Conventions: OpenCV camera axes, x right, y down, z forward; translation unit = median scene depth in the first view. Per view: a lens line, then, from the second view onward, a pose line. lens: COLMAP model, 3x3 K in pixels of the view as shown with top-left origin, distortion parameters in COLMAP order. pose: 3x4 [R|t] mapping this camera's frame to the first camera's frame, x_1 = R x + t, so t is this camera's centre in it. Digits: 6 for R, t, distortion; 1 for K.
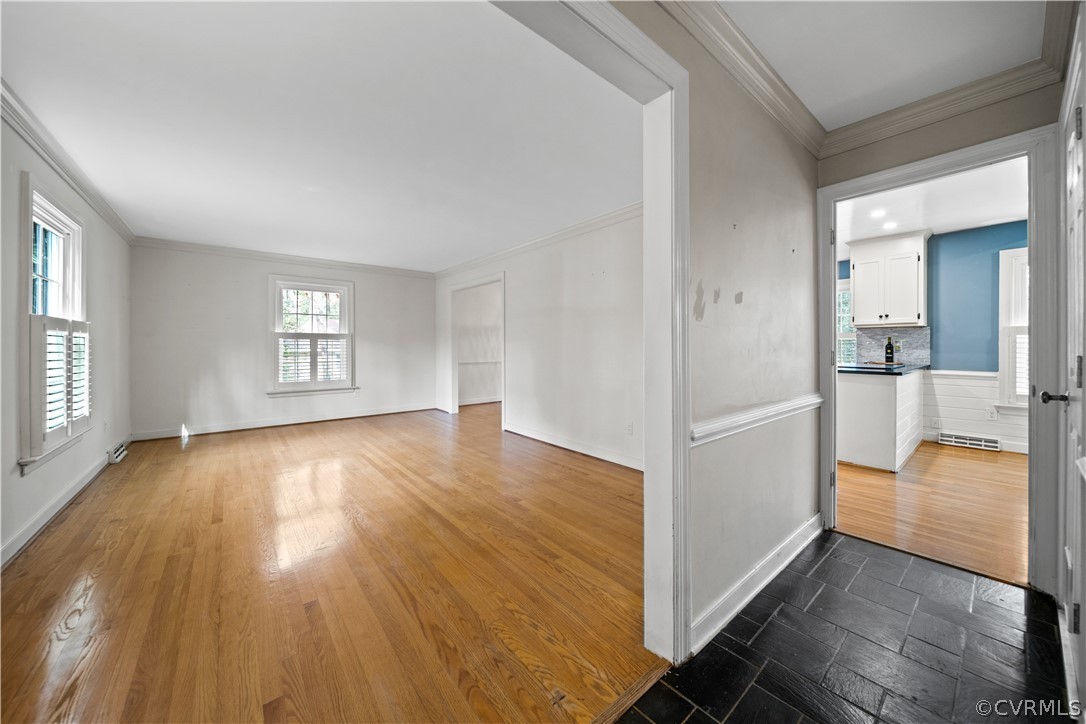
lens RADIAL K [[384.2, 0, 542.4], [0, 384.2, 345.7], [0, 0, 1]] dist [0.005893, -0.003621]
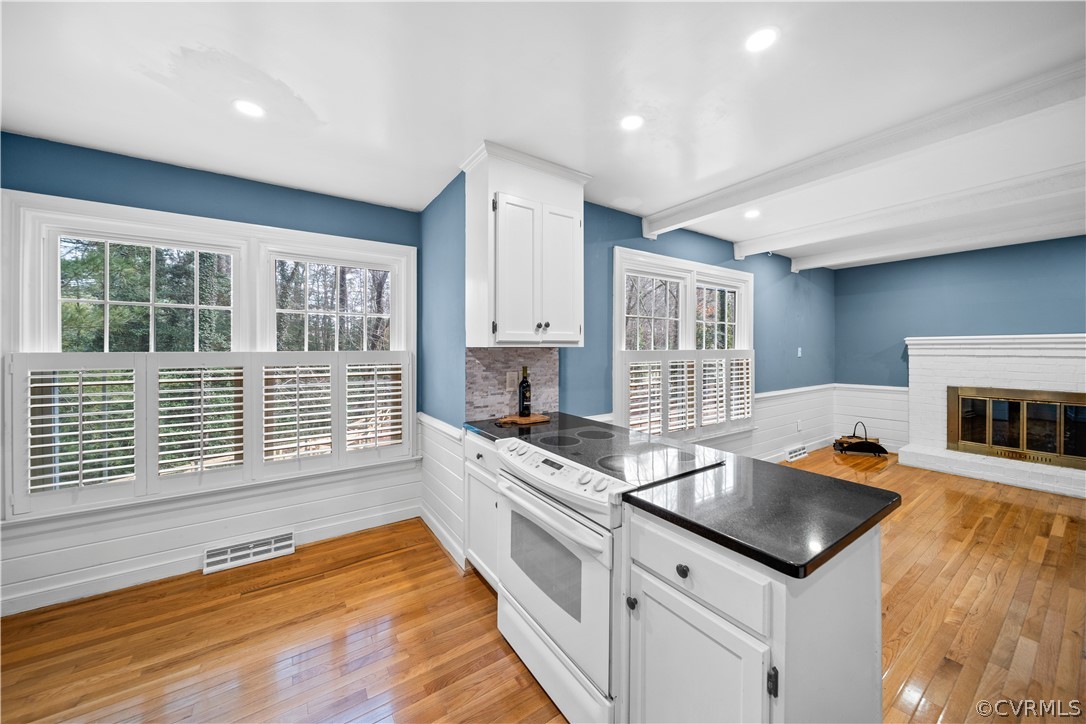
lens RADIAL K [[382.9, 0, 542.2], [0, 382.9, 351.5], [0, 0, 1]] dist [-0.002843, -0.000251]
pose [[0.090777, -0.009064, 0.995830, 0.412424], [0.000111, 0.999959, 0.009092, -0.049565], [-0.995871, -0.000715, 0.090774, 0.969191]]
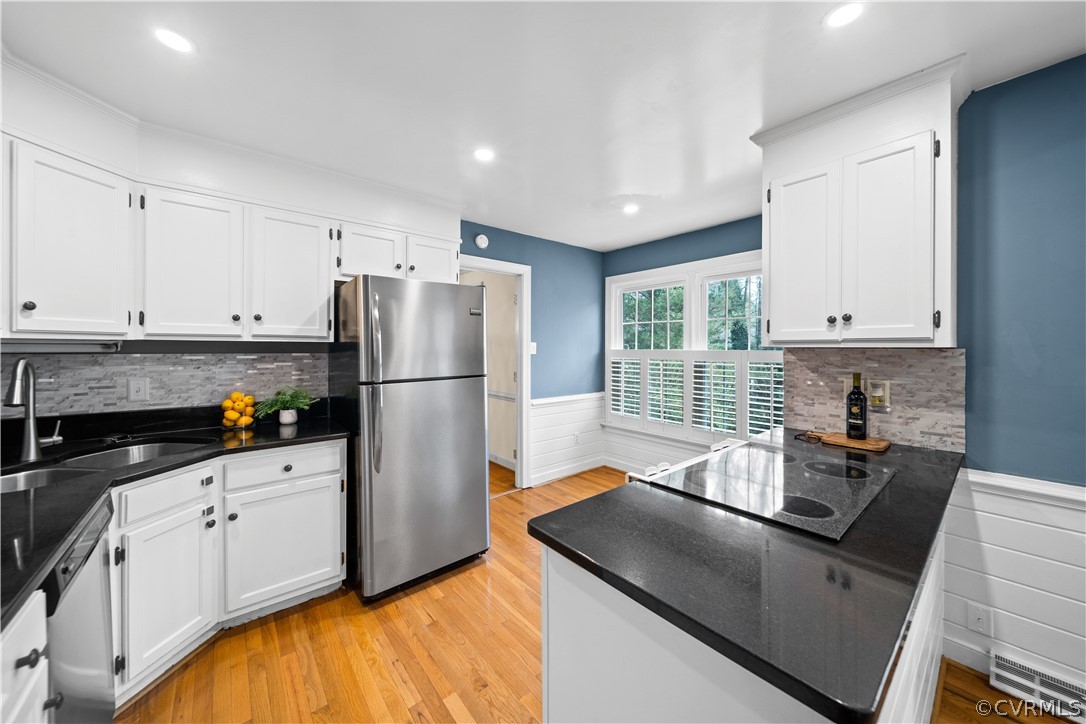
lens RADIAL K [[384.2, 0, 542.4], [0, 384.2, 345.7], [0, 0, 1]] dist [0.005893, -0.003621]
pose [[0.999962, 0.001734, 0.008558, 0.607748], [-0.001723, 0.999998, -0.001354, -0.050948], [-0.008560, 0.001340, 0.999962, 0.643231]]
